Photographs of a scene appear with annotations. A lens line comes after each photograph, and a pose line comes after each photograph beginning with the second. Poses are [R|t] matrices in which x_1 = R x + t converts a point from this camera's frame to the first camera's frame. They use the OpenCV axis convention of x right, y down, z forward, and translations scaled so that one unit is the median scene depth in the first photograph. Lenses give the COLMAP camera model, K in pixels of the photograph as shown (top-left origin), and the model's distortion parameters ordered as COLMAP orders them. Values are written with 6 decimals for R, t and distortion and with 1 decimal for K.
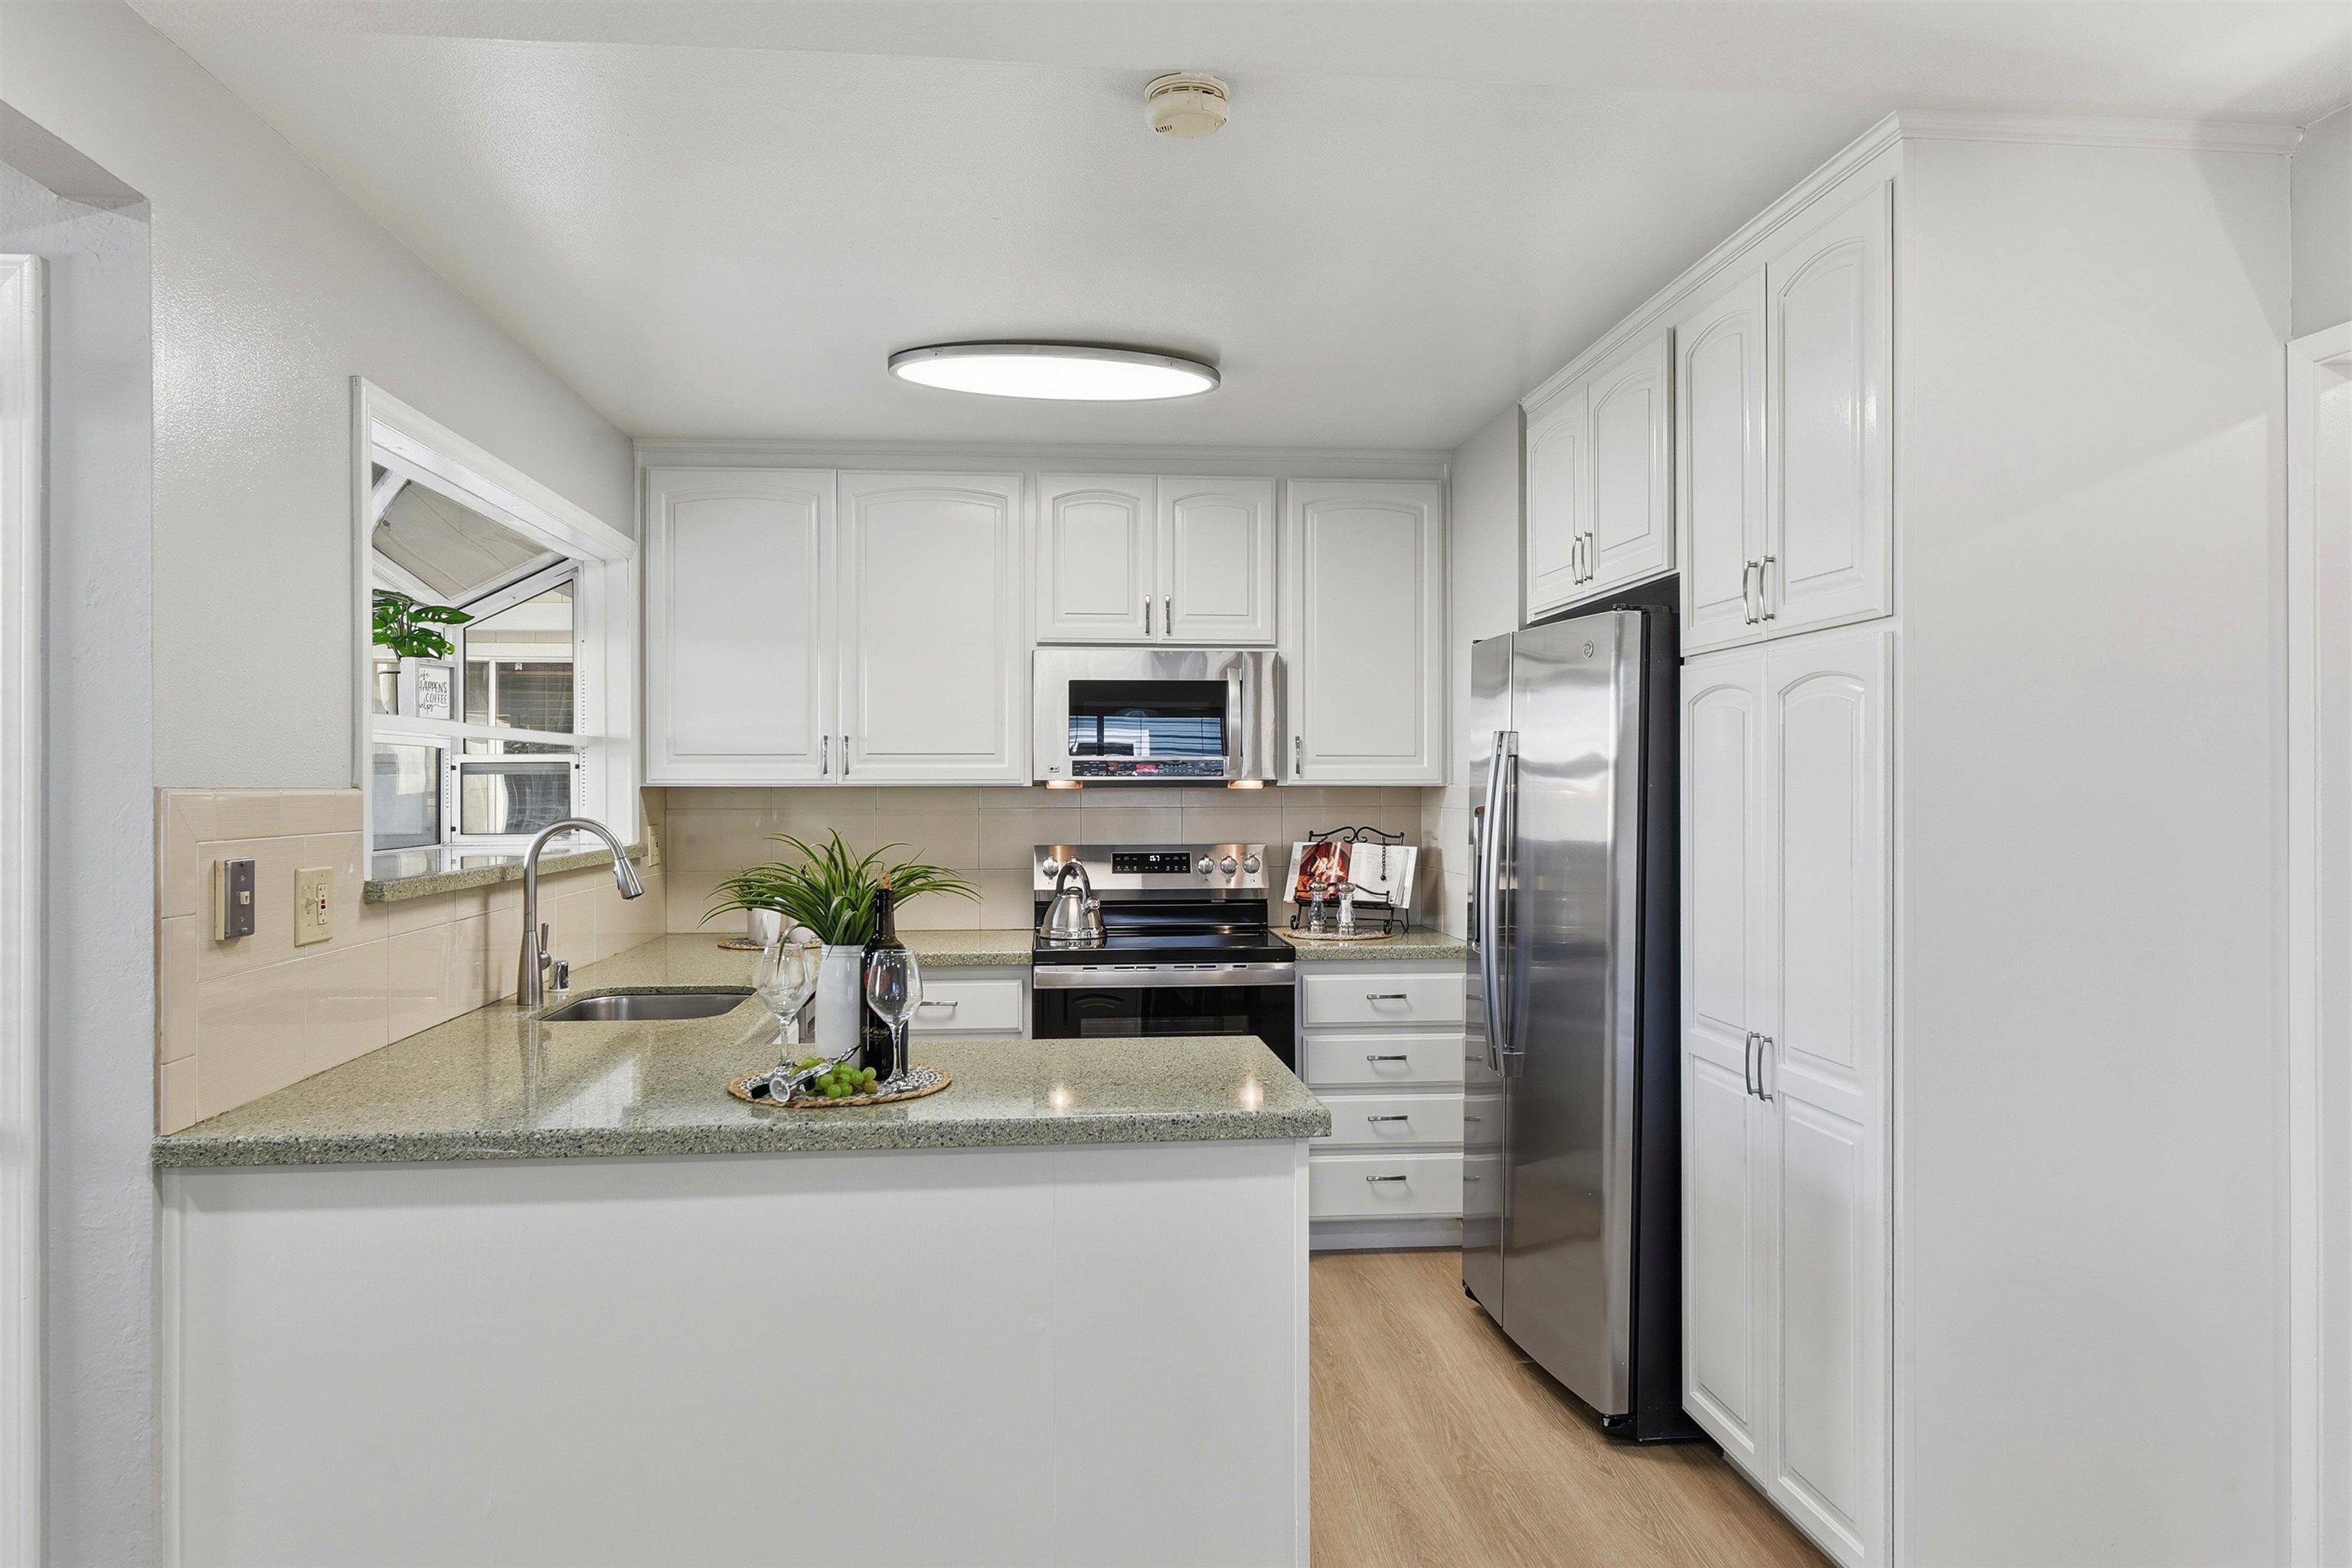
lens RADIAL K [[1530.6, 0, 1176.0], [0, 1530.6, 784.0], [0, 0, 1]] dist [0.010187, 0.000130]
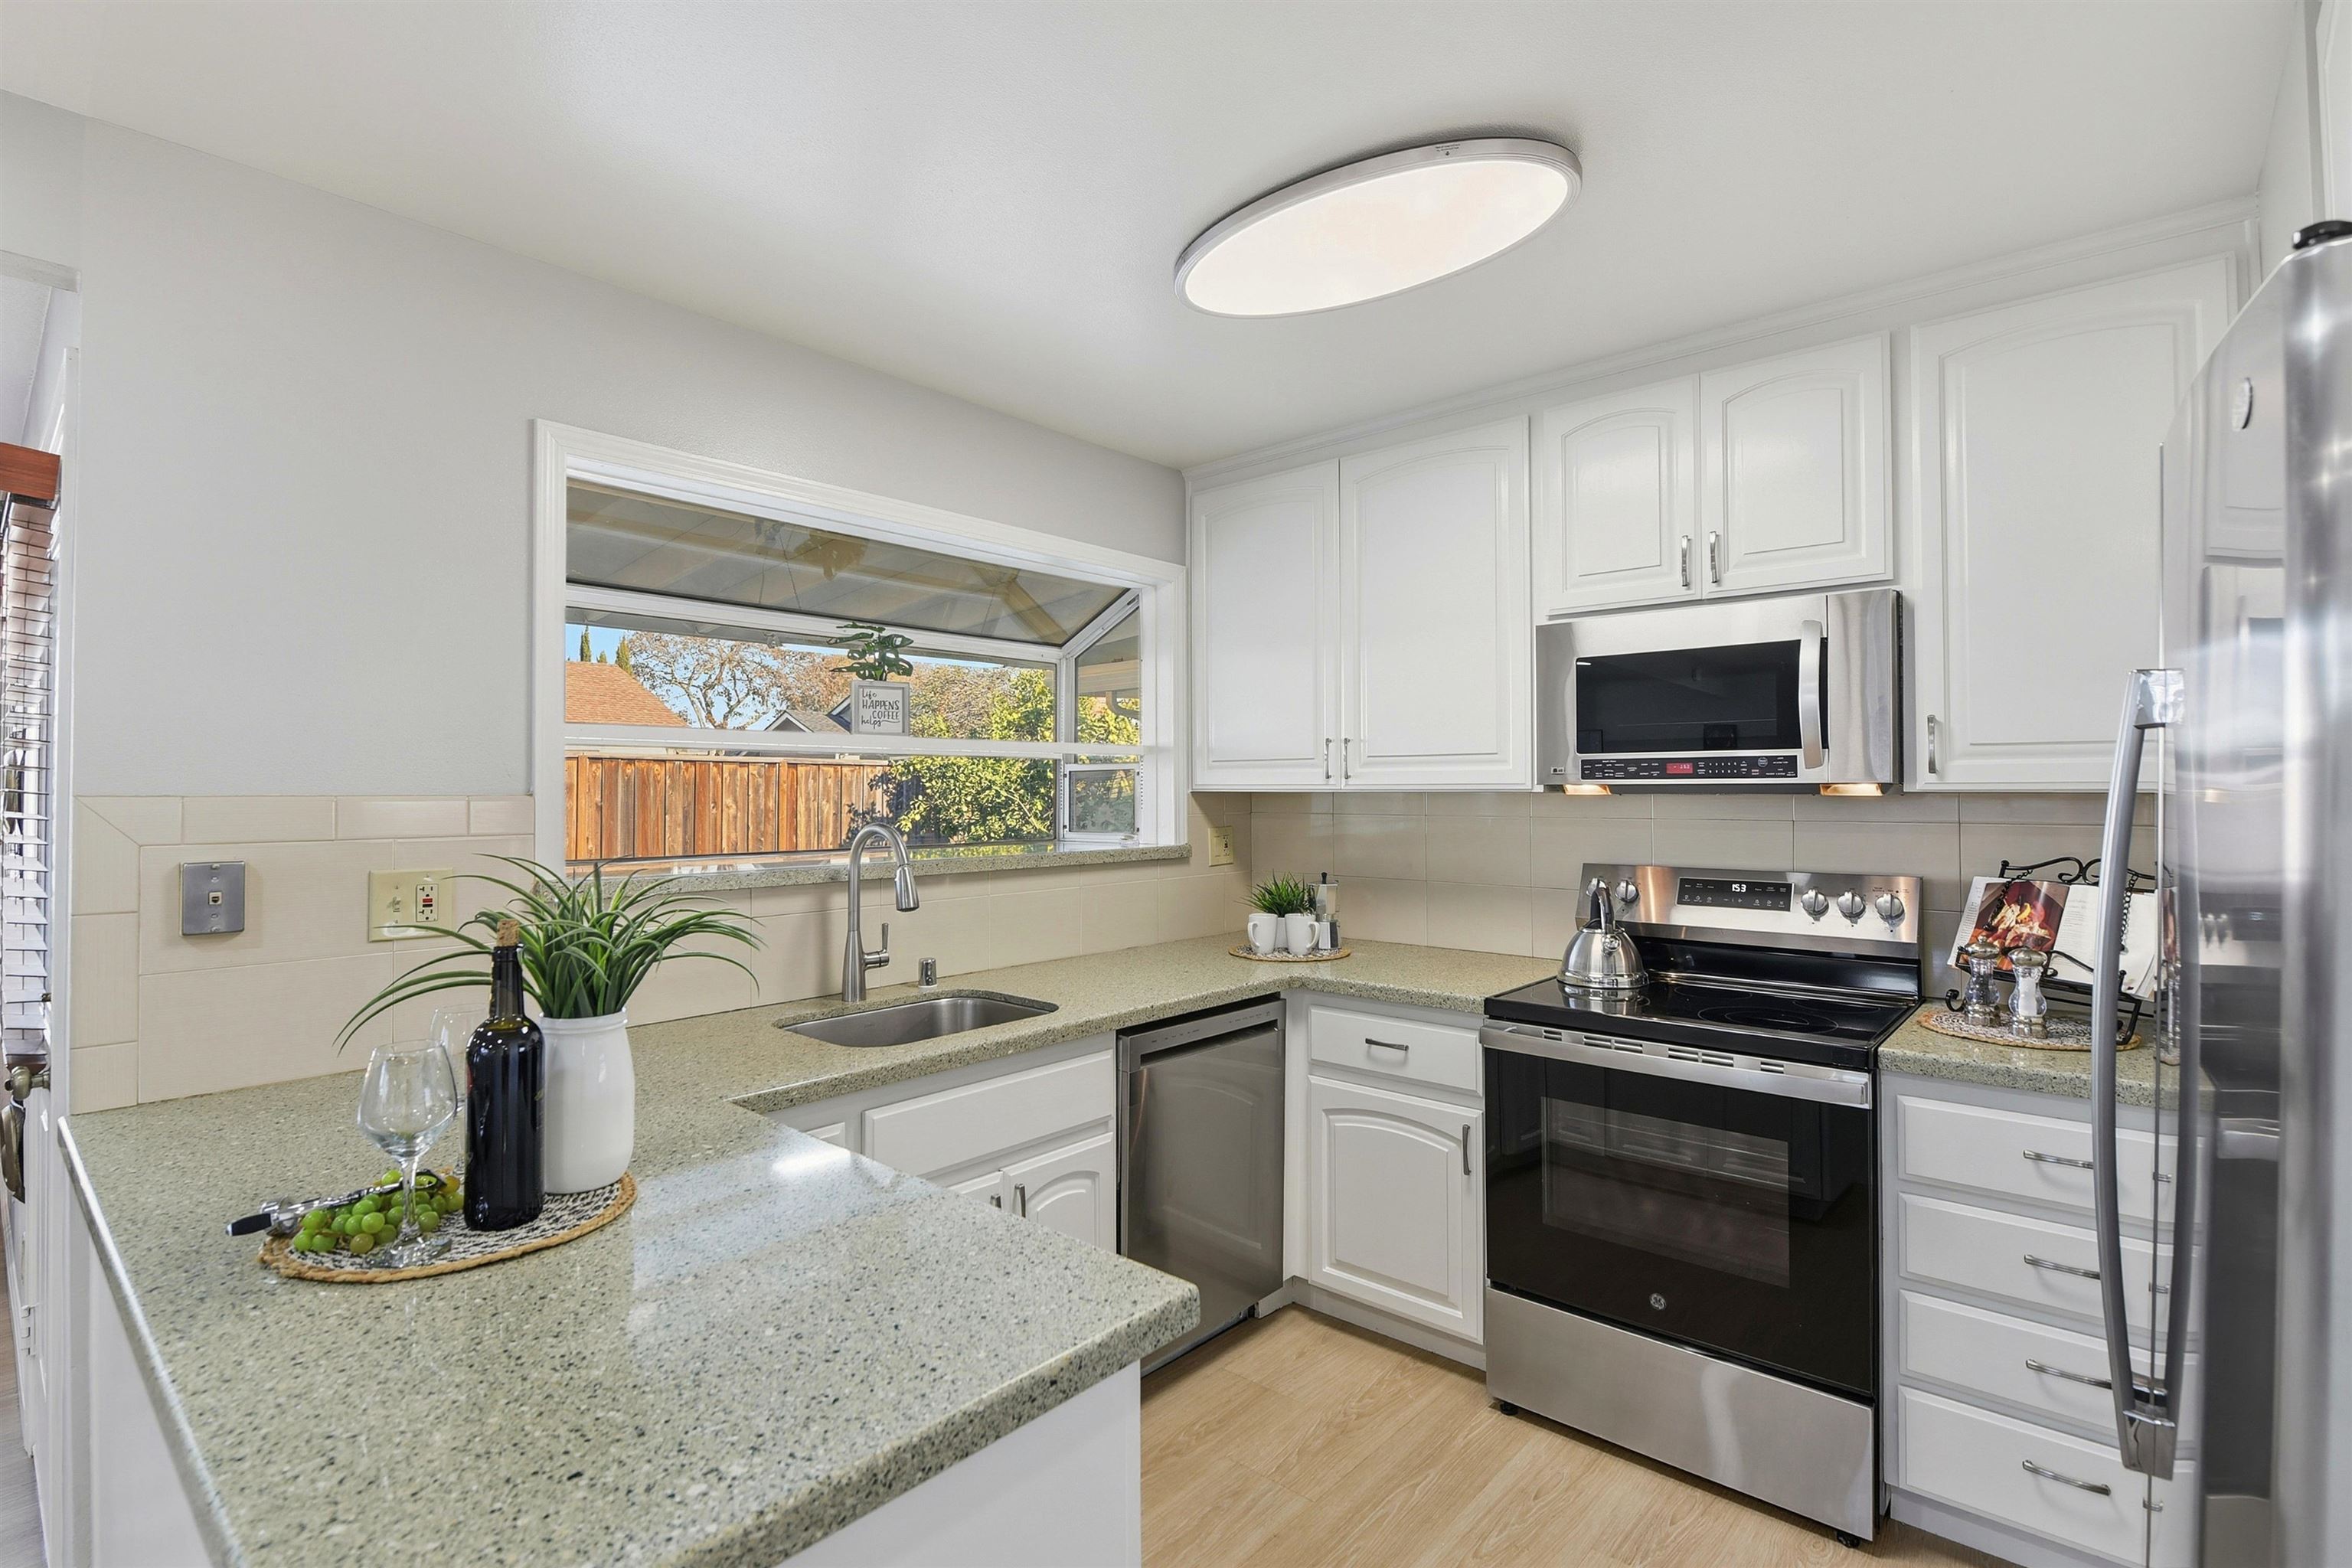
lens RADIAL K [[1073.6, 0, 1169.4], [0, 1073.6, 770.1], [0, 0, 1]] dist [-0.019838, -0.000113]
pose [[0.683123, -0.013073, -0.730186, 0.187824], [0.000384, 0.999846, -0.017542, -0.000254], [0.730303, 0.011703, 0.683023, 0.461797]]
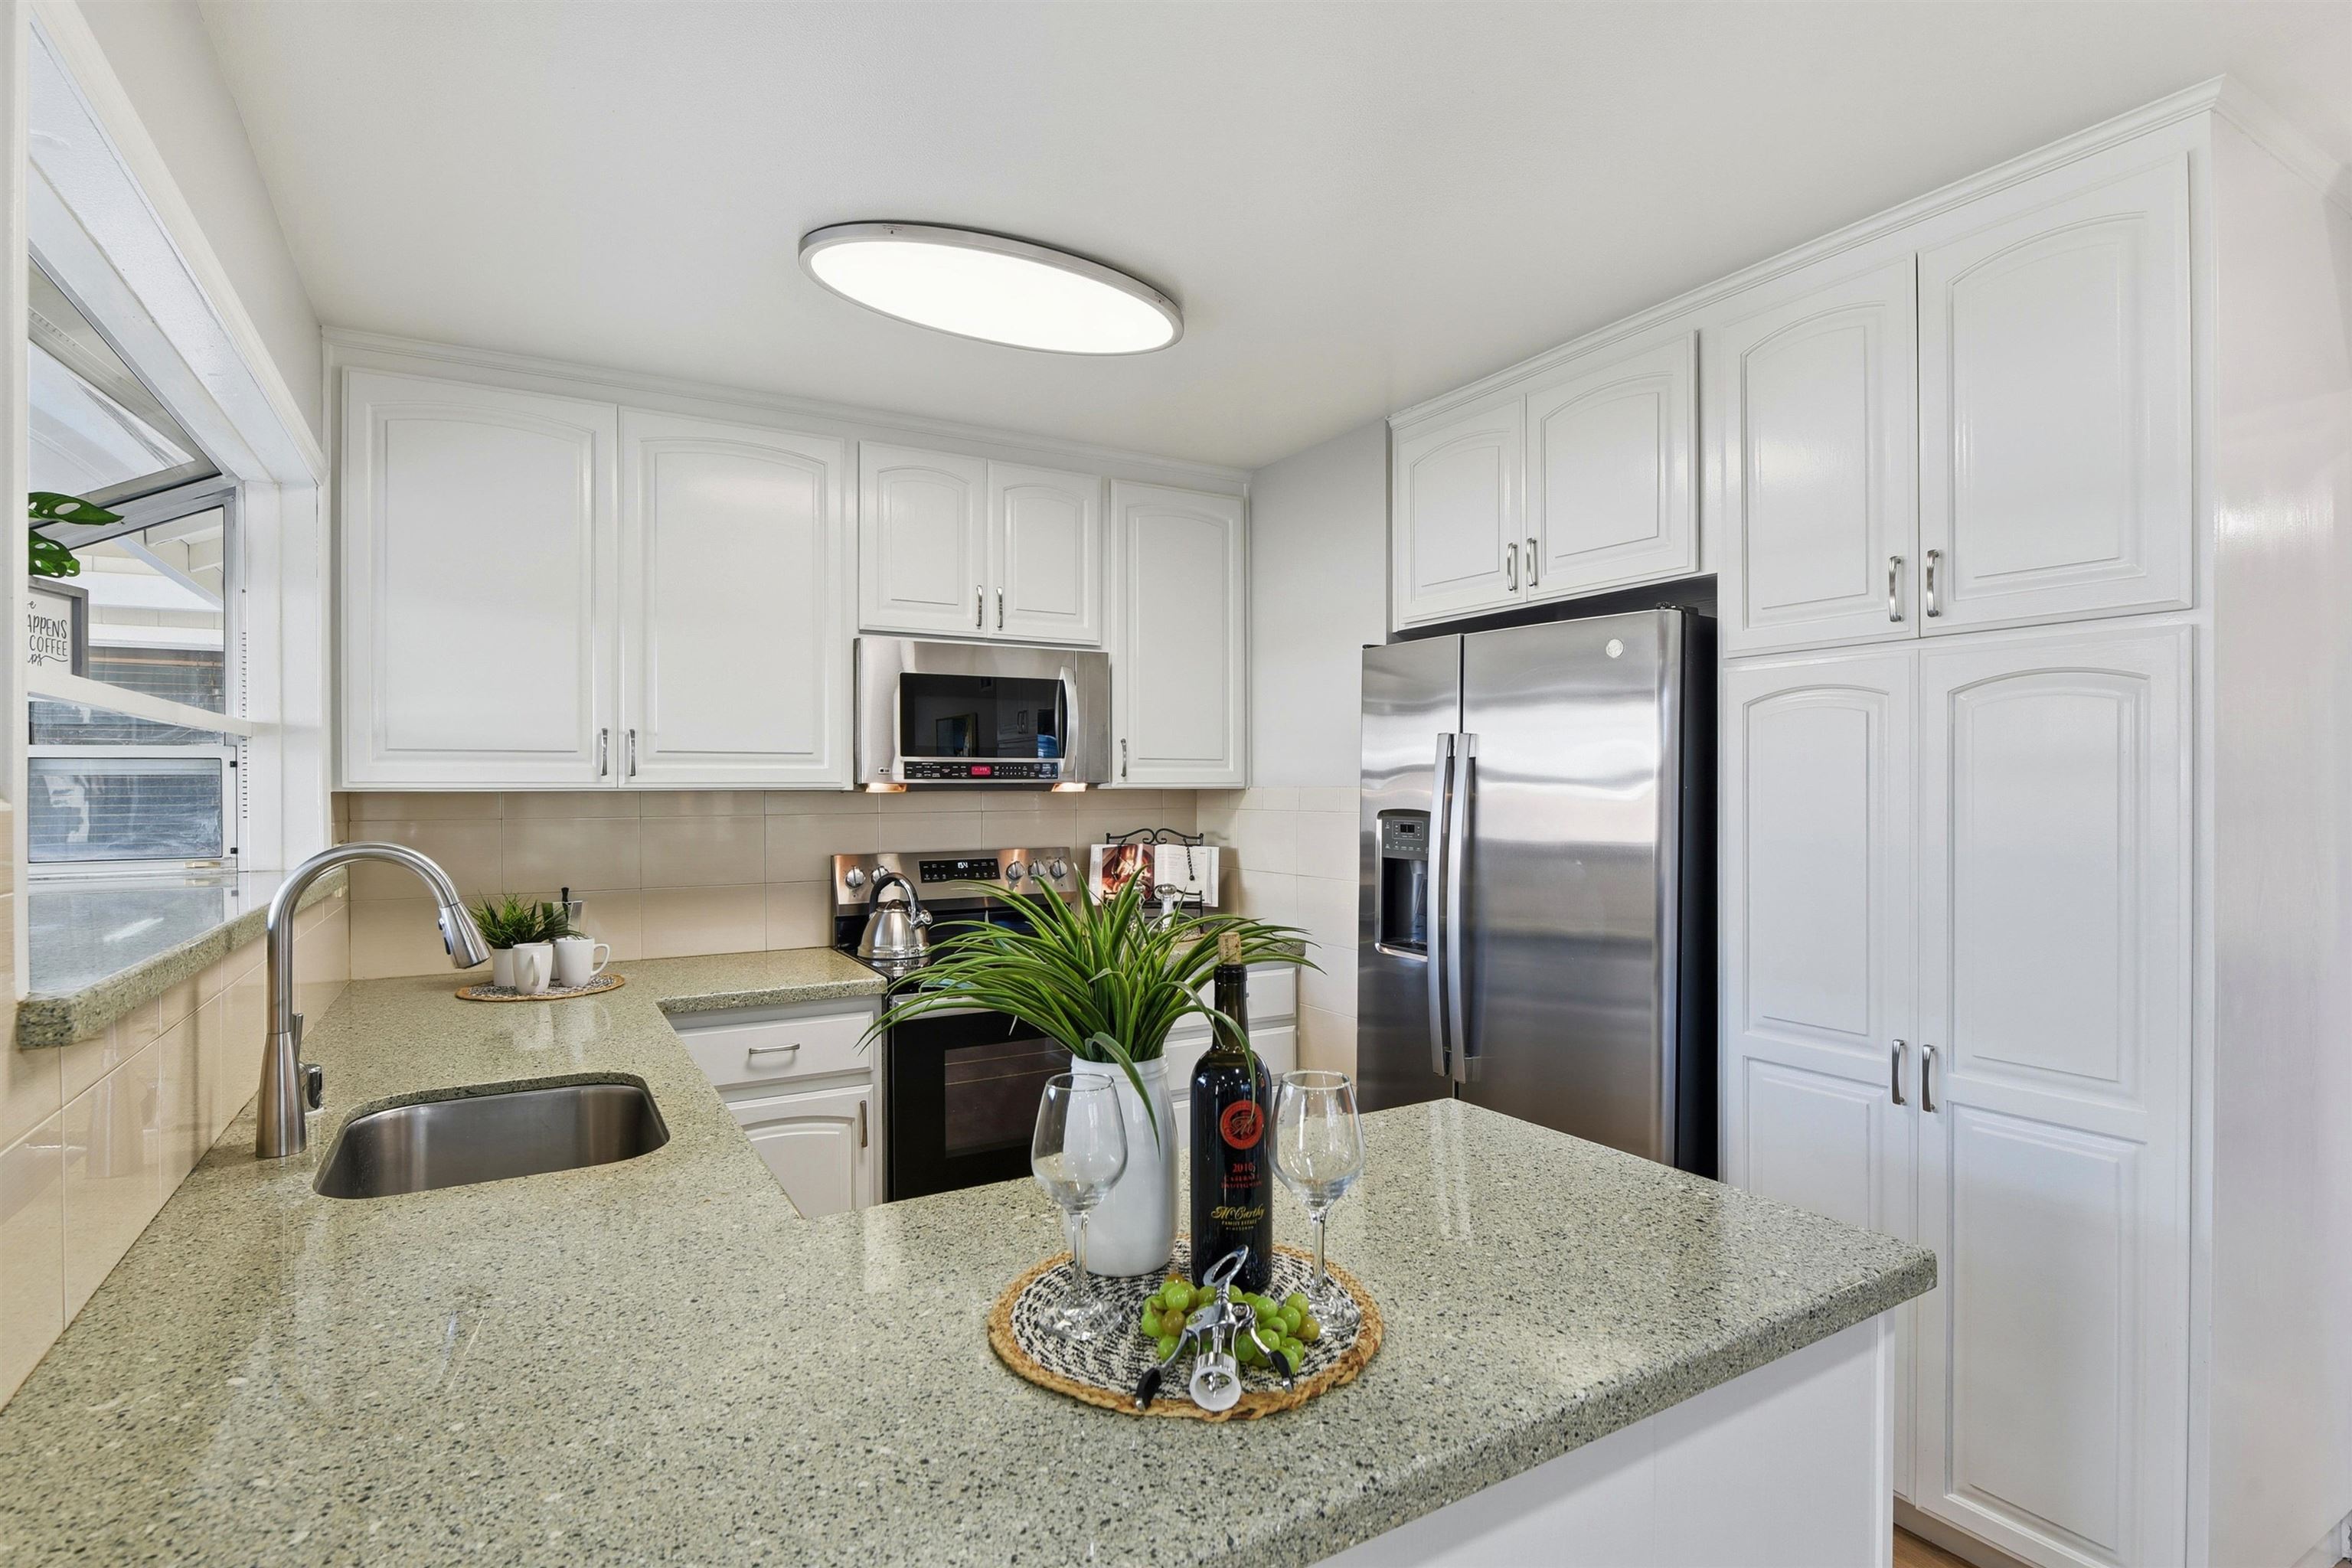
lens RADIAL K [[1140.2, 0, 1167.1], [0, 1140.2, 786.8], [0, 0, 1]] dist [-0.006674, -0.000320]
pose [[0.908793, -0.001198, 0.417245, -0.205292], [0.001642, 0.999998, -0.000707, 0.000435], [-0.417244, 0.001328, 0.908794, 0.316992]]
